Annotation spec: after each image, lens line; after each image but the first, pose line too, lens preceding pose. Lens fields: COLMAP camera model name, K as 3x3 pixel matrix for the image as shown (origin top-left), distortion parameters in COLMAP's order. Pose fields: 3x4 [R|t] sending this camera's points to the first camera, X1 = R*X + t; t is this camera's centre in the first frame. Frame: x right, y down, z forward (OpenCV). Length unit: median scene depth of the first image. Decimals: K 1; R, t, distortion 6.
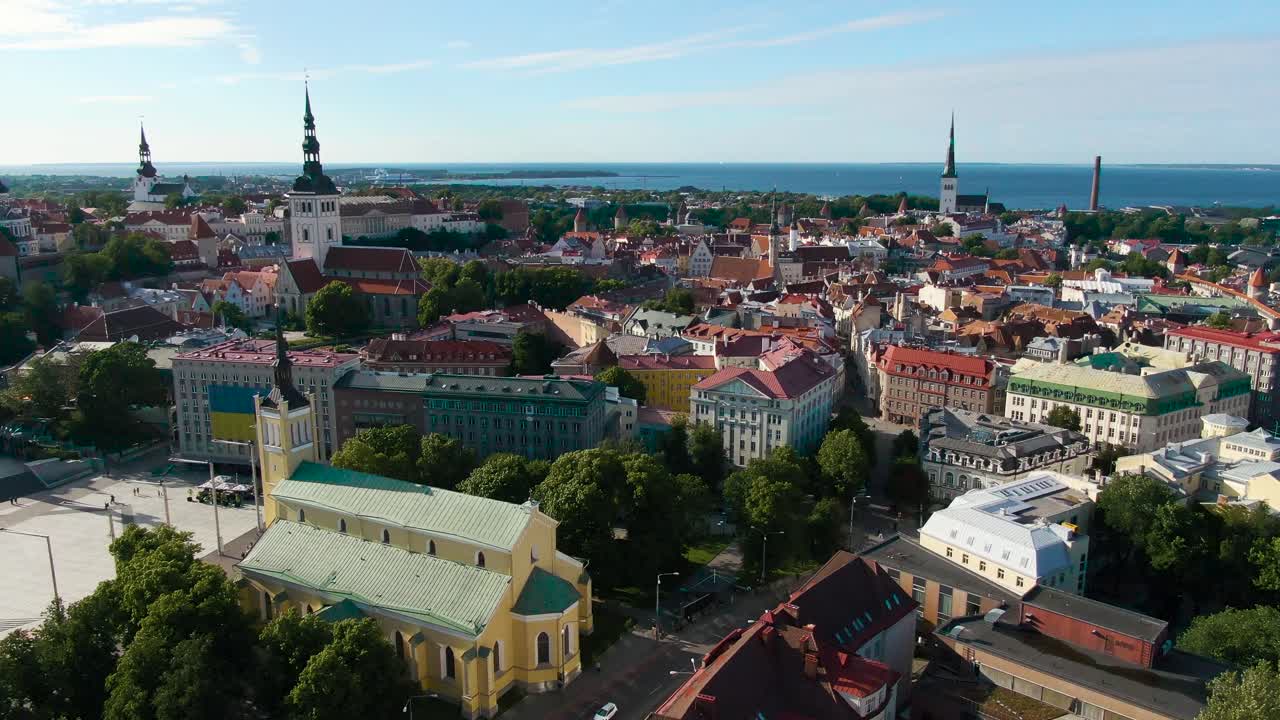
lens RADIAL K [[956.4, 0, 660.4], [0, 956.4, 360.3], [0, 0, 1]] dist [0.006565, 0.000686]
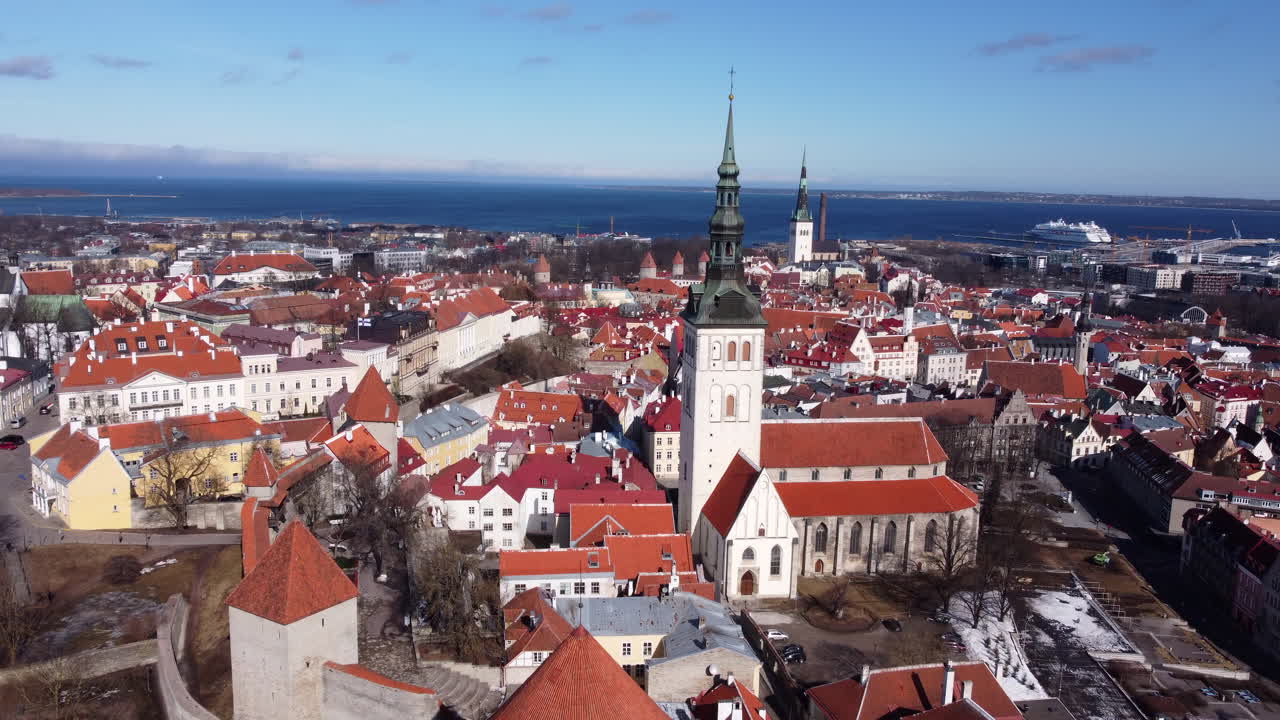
lens RADIAL K [[1010.9, 0, 640.0], [0, 1010.9, 360.0], [0, 0, 1]] dist [0.001813, 0.002896]
pose [[0.868500, -0.068679, 0.490909, -0.479988], [0.081022, 0.996705, -0.003900, -0.113147], [-0.489023, 0.043162, 0.871202, 0.412386]]
